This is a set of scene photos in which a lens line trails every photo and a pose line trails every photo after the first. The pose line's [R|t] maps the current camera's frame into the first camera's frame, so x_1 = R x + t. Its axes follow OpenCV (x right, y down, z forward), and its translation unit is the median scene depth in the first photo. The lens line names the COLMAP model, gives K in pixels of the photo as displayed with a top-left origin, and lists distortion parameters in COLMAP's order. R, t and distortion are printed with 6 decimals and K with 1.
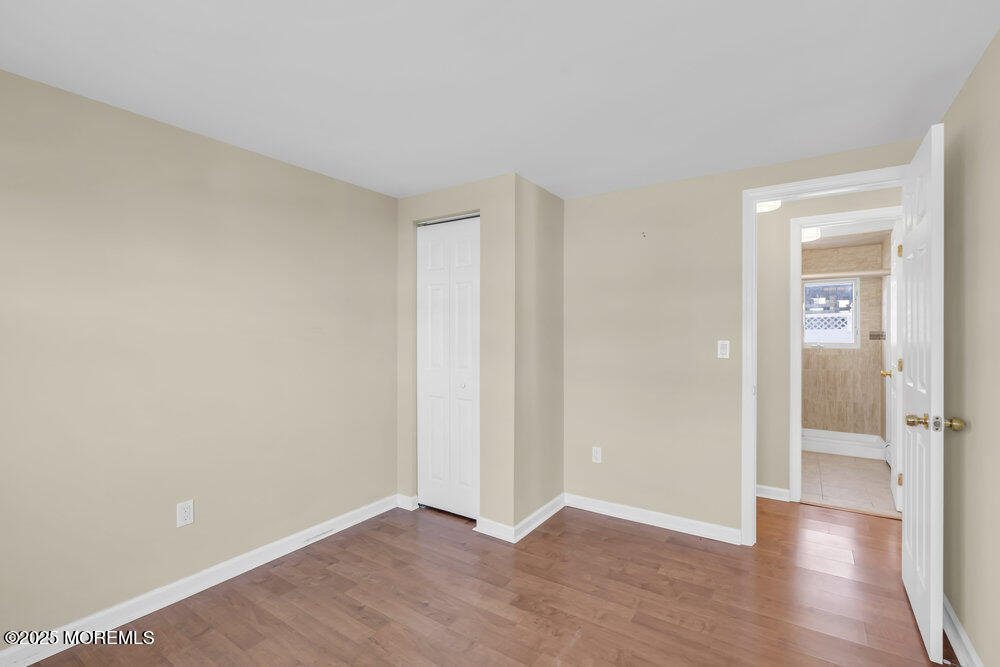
lens RADIAL K [[464.9, 0, 497.7], [0, 464.9, 333.5], [0, 0, 1]] dist [0.000027, 0.000116]
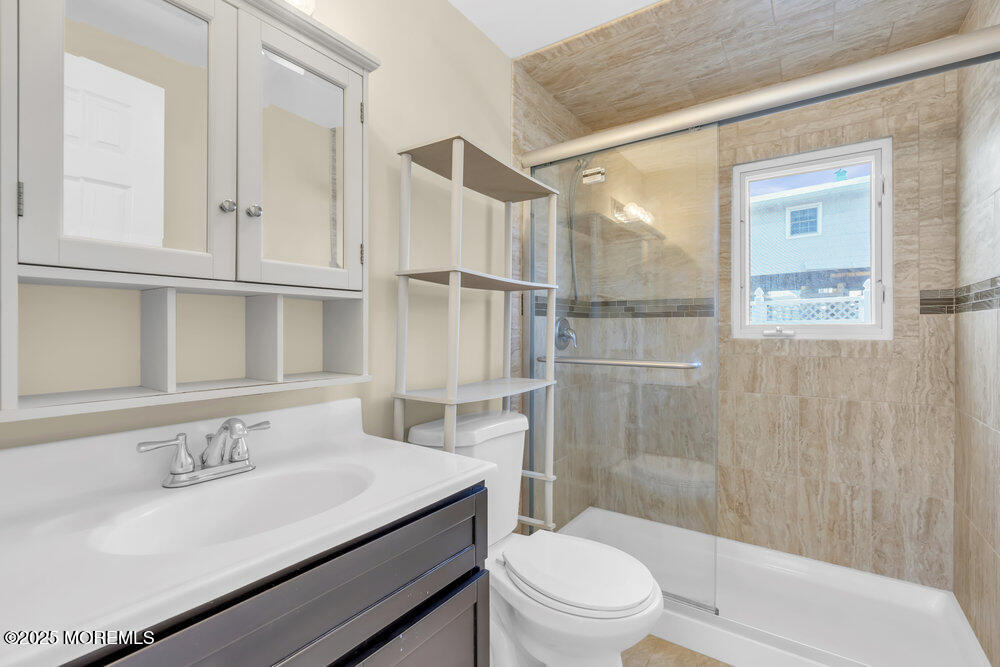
lens RADIAL K [[464.9, 0, 494.3], [0, 464.9, 332.6], [0, 0, 1]] dist [0.000027, 0.000116]
pose [[0.999996, 0.001628, -0.002363, 0.471898], [-0.001618, 0.999989, 0.004469, 0.025662], [0.002371, -0.004465, 0.999987, 0.638237]]
